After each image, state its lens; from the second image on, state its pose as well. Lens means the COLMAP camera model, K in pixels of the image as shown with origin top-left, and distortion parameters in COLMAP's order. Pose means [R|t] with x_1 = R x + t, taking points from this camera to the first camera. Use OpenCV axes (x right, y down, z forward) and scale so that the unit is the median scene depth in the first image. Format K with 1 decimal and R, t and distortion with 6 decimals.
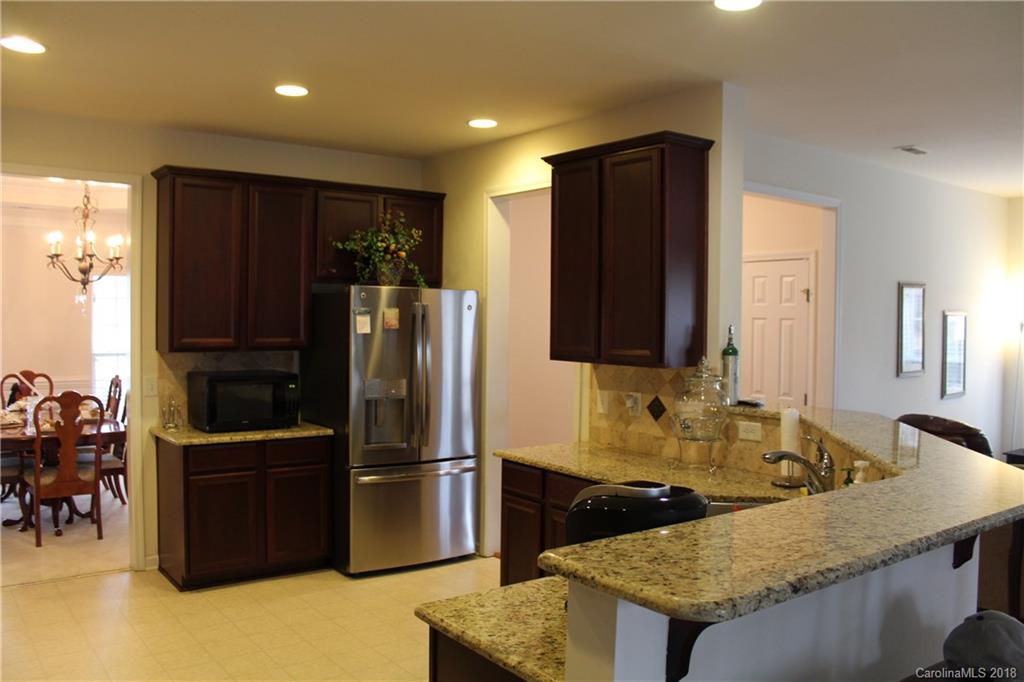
lens RADIAL K [[838.9, 0, 515.5], [0, 838.9, 341.9], [0, 0, 1]] dist [-0.125231, 0.064602]
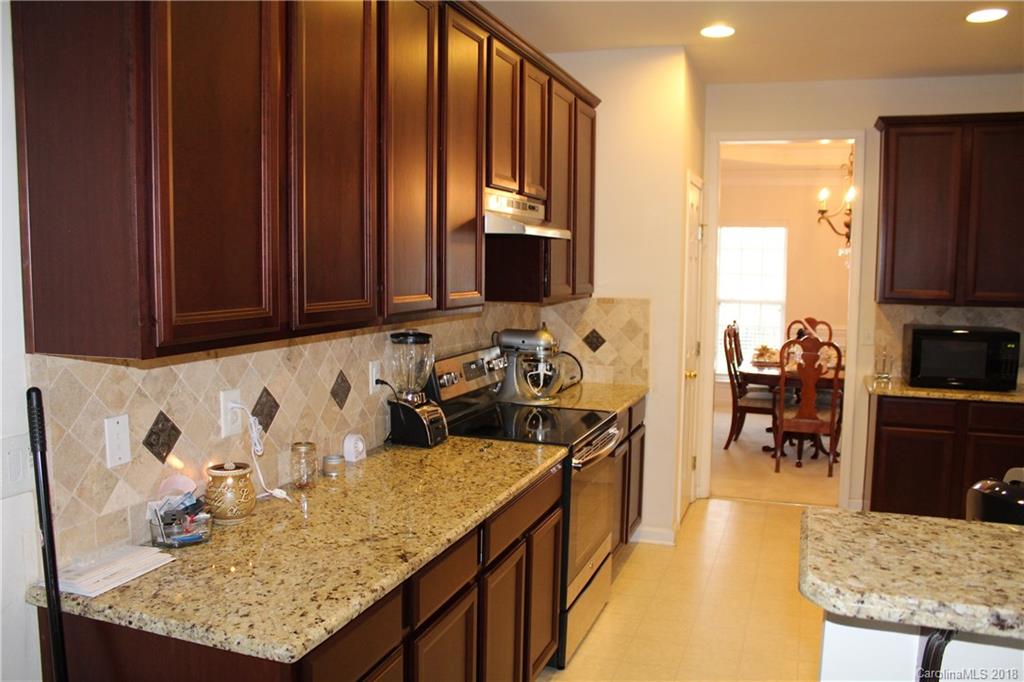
lens RADIAL K [[838.9, 0, 513.5], [0, 838.9, 339.4], [0, 0, 1]] dist [-0.125231, 0.064602]
pose [[0.551335, 0.072557, -0.831123, 0.164903], [-0.031846, 0.997315, 0.065940, 0.005213], [0.833676, -0.009887, 0.552166, 0.063806]]
